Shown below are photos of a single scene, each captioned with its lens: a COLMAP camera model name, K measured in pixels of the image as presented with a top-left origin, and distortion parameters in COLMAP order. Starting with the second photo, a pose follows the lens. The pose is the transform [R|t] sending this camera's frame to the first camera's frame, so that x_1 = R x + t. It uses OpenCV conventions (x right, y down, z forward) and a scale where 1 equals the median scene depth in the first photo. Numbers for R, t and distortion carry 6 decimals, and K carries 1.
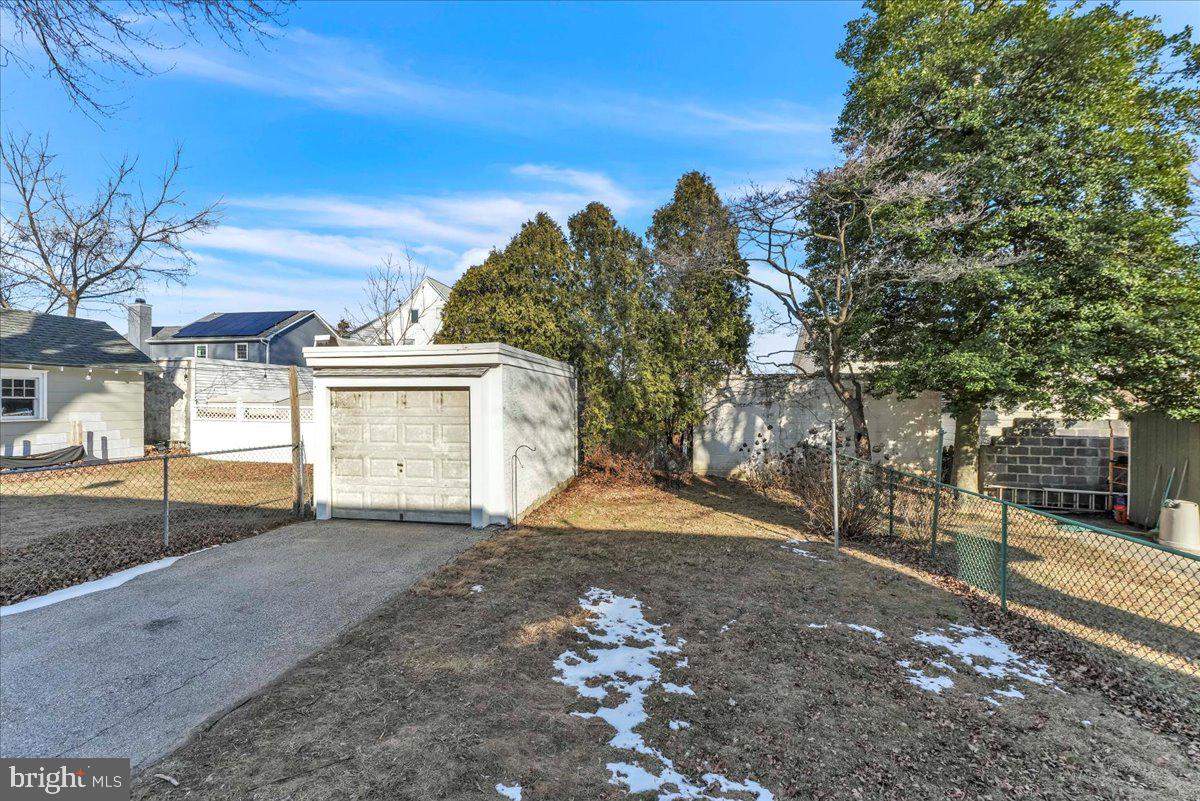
lens RADIAL K [[507.1, 0, 590.1], [0, 507.1, 410.0], [0, 0, 1]] dist [-0.025233, 0.002913]
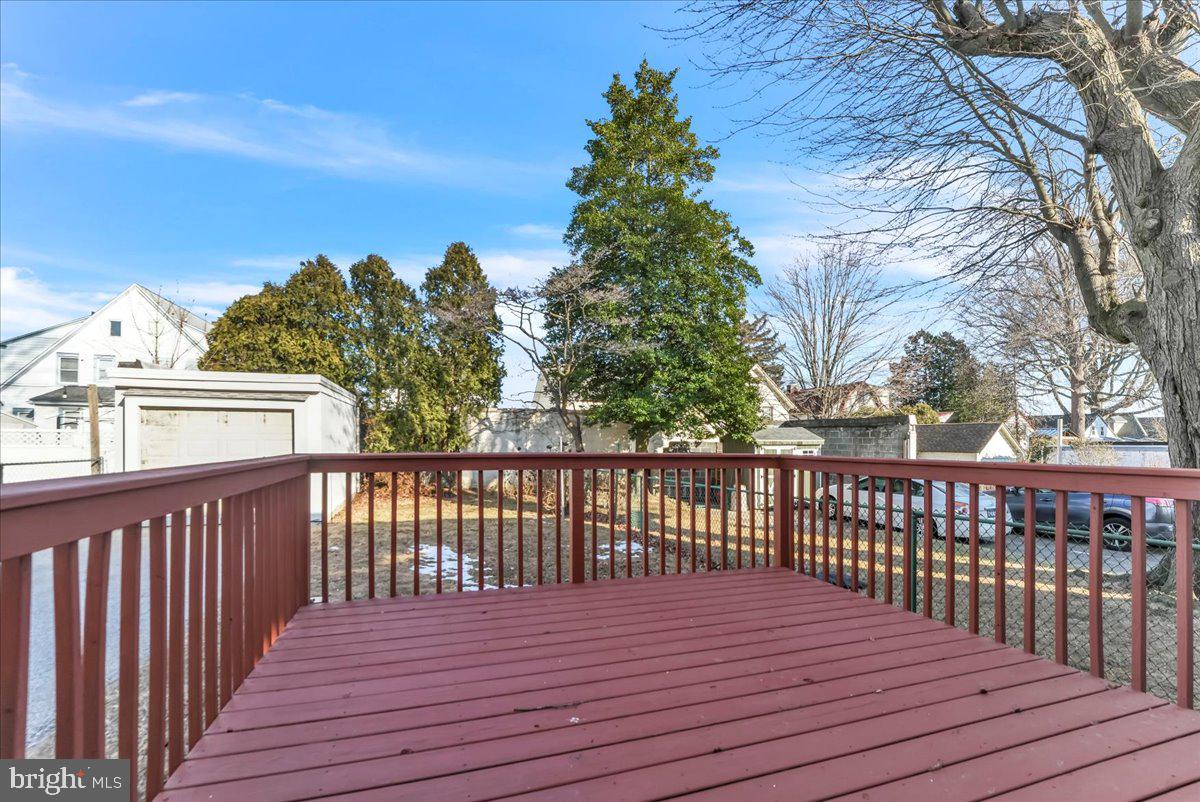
lens RADIAL K [[507.1, 0, 588.2], [0, 507.1, 443.7], [0, 0, 1]] dist [-0.025233, 0.002913]
pose [[0.881078, -0.000017, 0.472970, -0.114875], [0.001774, 0.999993, -0.003268, 0.026622], [-0.472967, 0.003719, 0.881072, -0.260439]]
